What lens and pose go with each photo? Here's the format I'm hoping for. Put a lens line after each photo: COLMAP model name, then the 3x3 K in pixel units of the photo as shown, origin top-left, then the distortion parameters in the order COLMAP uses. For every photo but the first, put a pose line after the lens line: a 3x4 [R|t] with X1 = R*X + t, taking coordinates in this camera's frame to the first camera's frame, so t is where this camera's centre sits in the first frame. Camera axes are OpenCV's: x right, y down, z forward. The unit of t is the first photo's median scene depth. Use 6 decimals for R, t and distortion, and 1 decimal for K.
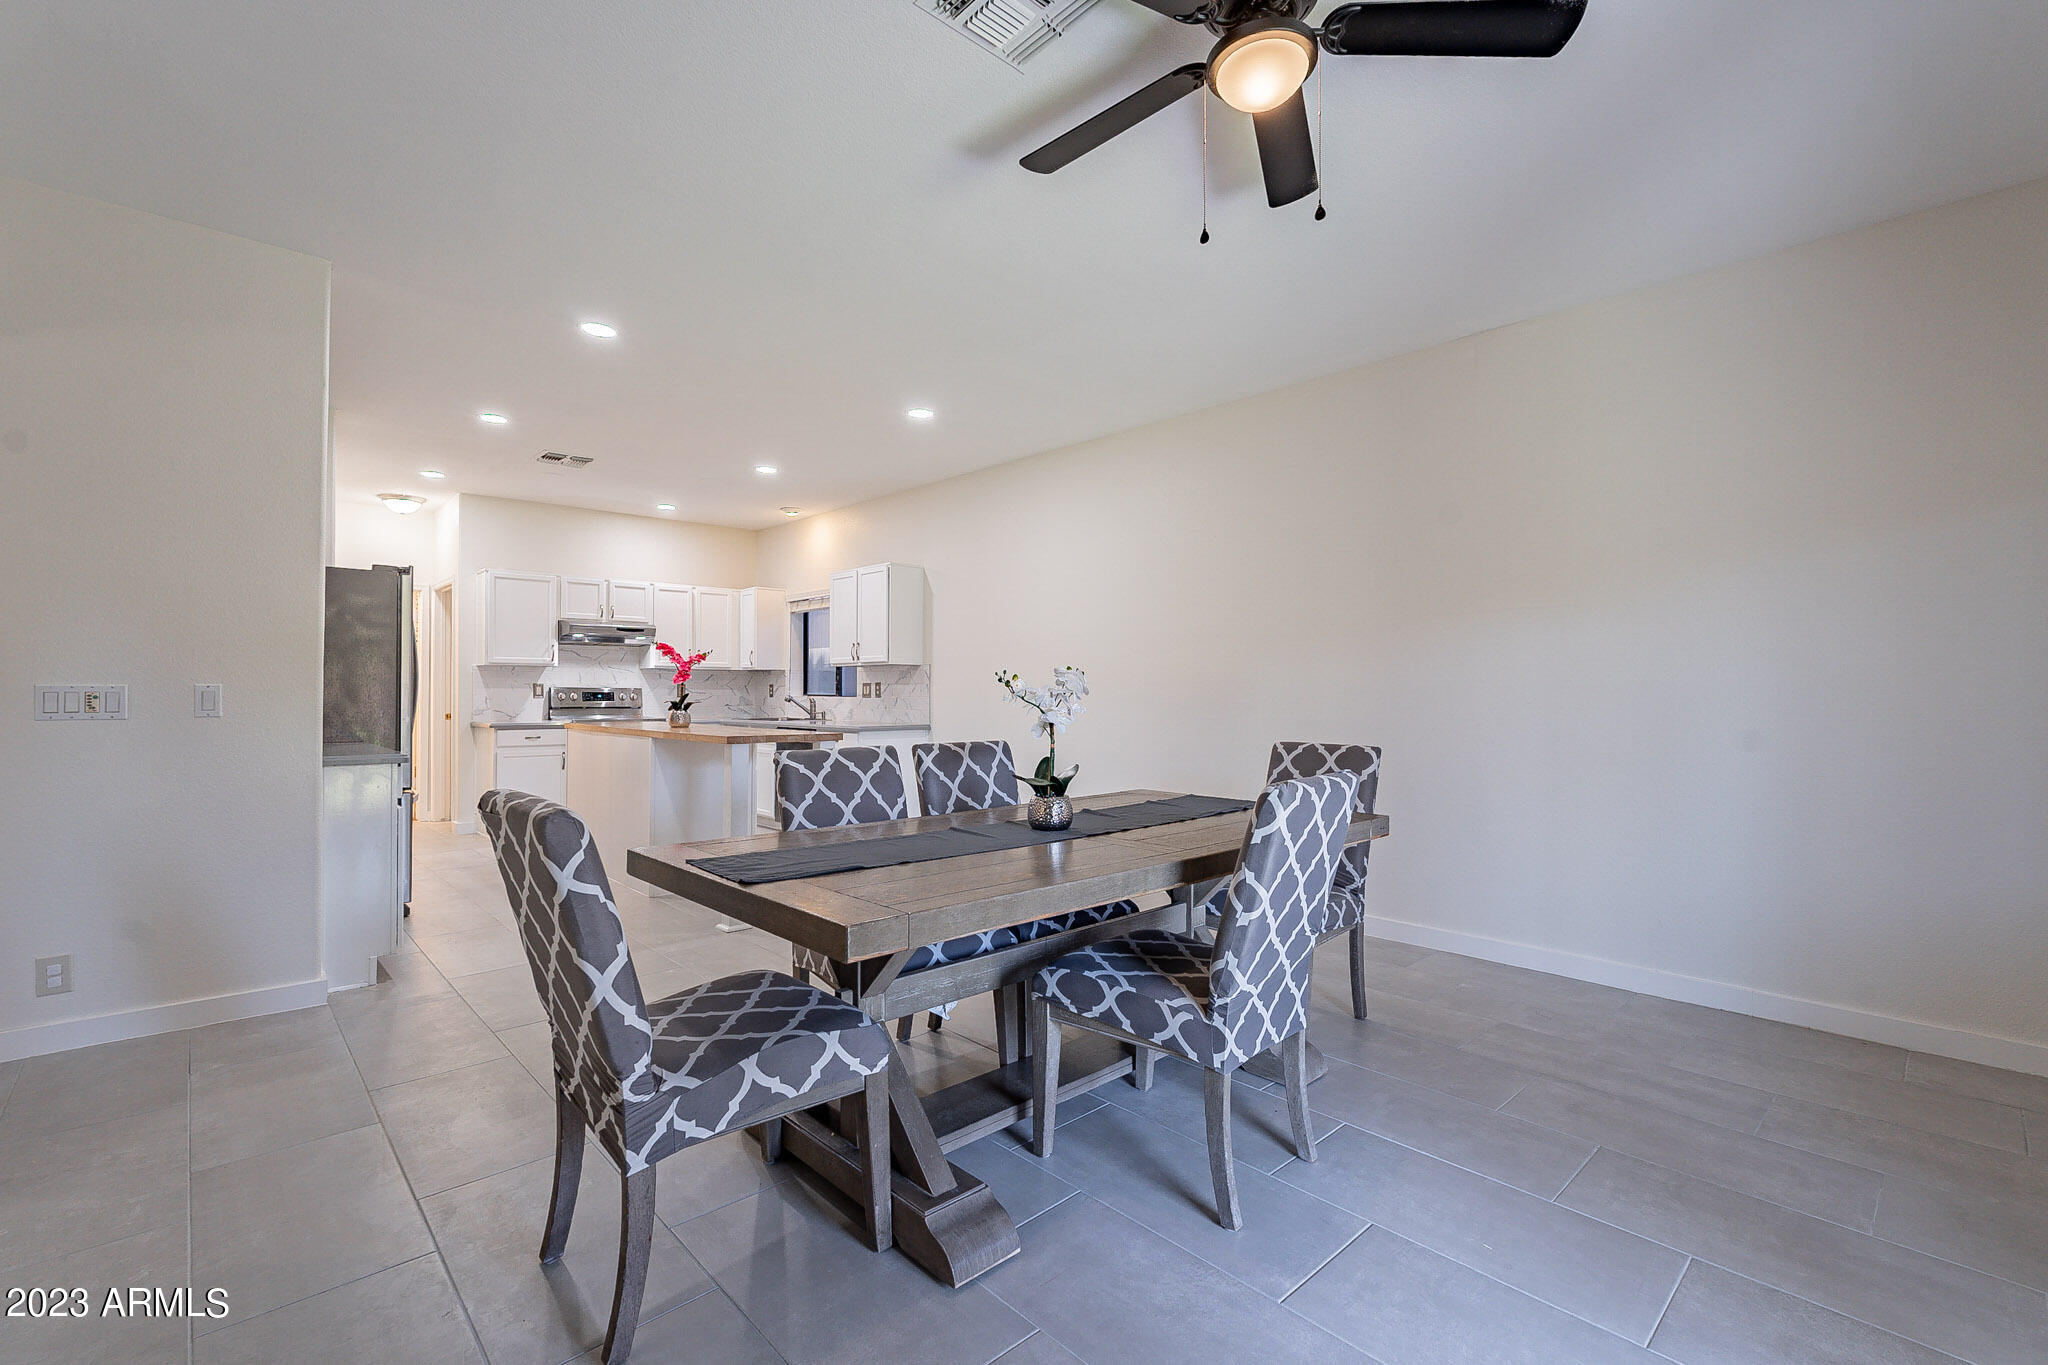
lens RADIAL K [[904.4, 0, 1016.2], [0, 904.4, 682.0], [0, 0, 1]] dist [-0.006486, 0.000702]
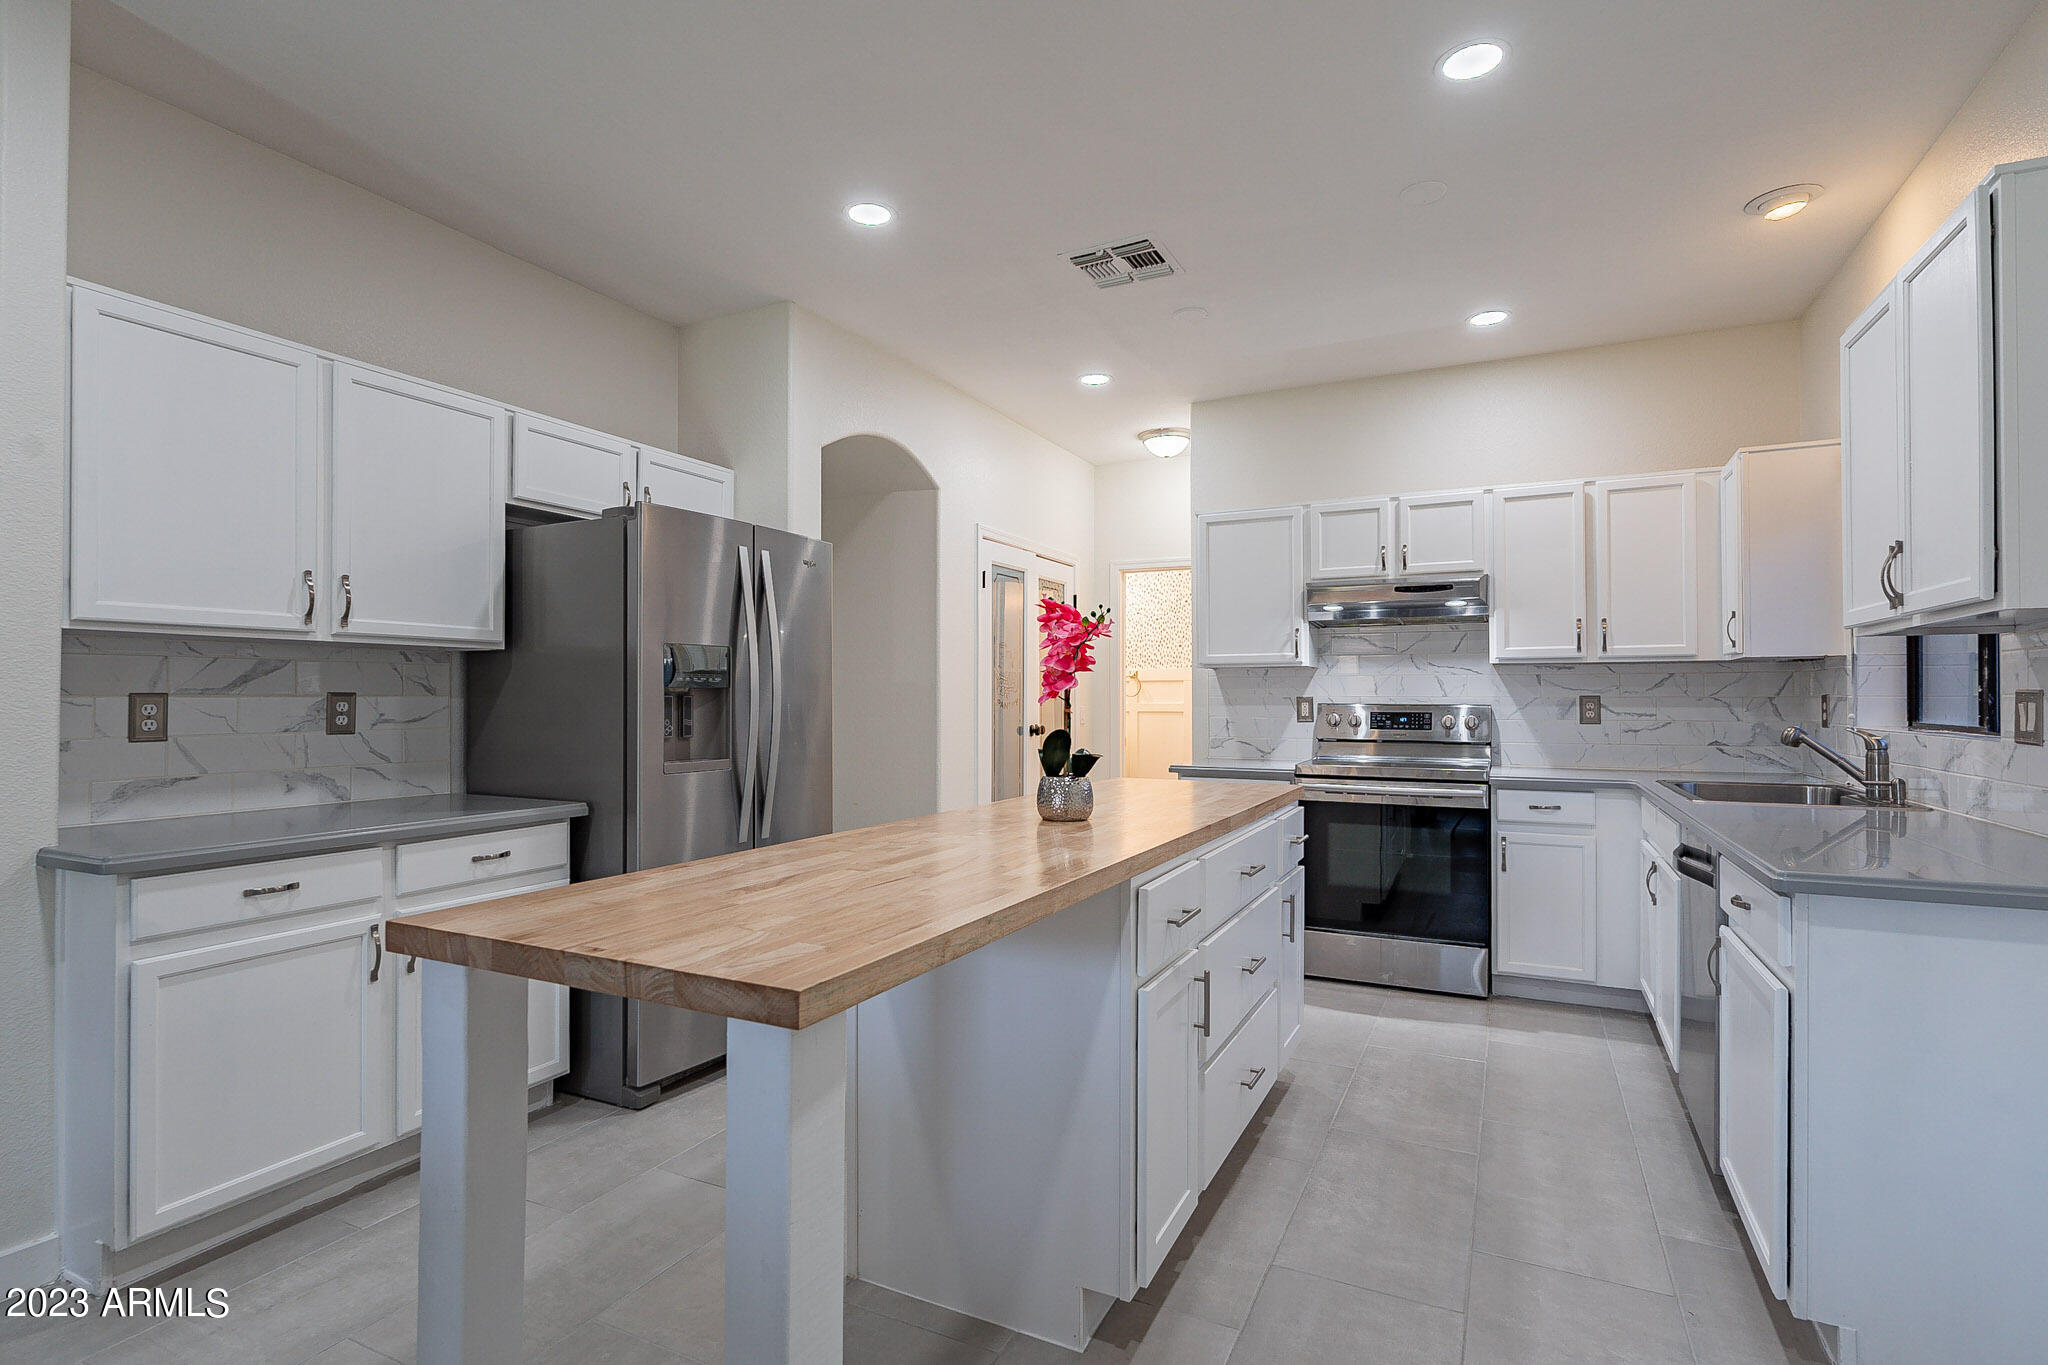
lens RADIAL K [[1002.6, 0, 1027.3], [0, 1002.6, 689.8], [0, 0, 1]] dist [-0.012555, 0.001039]
pose [[0.358116, -0.009972, -0.933624, 0.007354], [0.011203, 0.999917, -0.006383, -0.000706], [0.933610, -0.008173, 0.358198, 0.615159]]
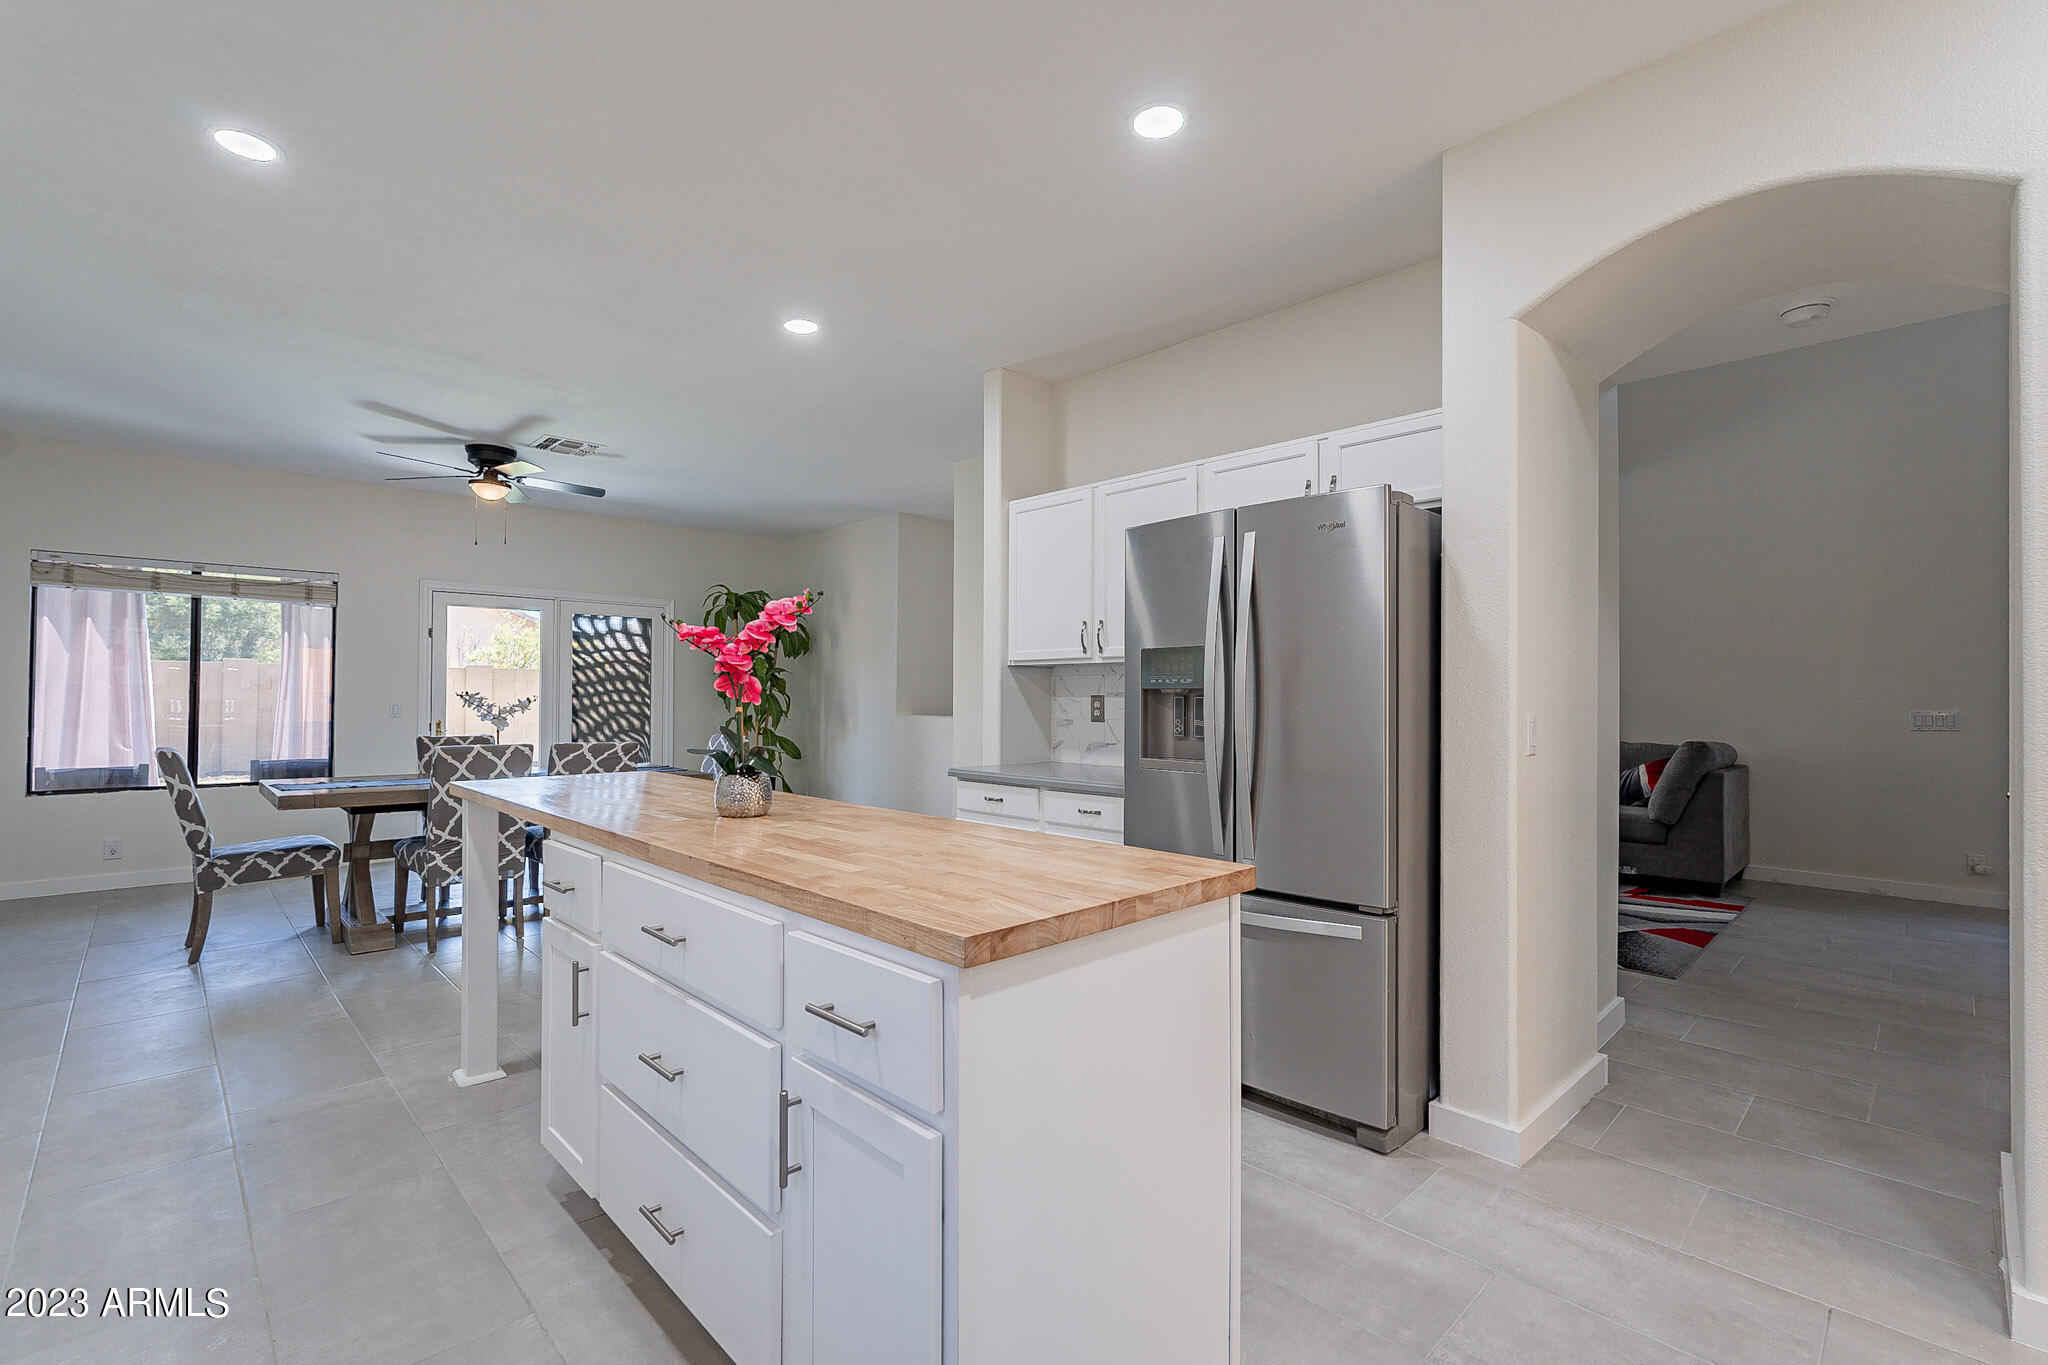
lens RADIAL K [[904.4, 0, 1011.8], [0, 904.4, 690.8], [0, 0, 1]] dist [-0.006486, 0.000702]
pose [[-0.999902, -0.002906, -0.013686, -0.375214], [-0.002699, 0.999882, -0.015137, 0.000703], [0.013729, -0.015099, -0.999792, 1.042383]]
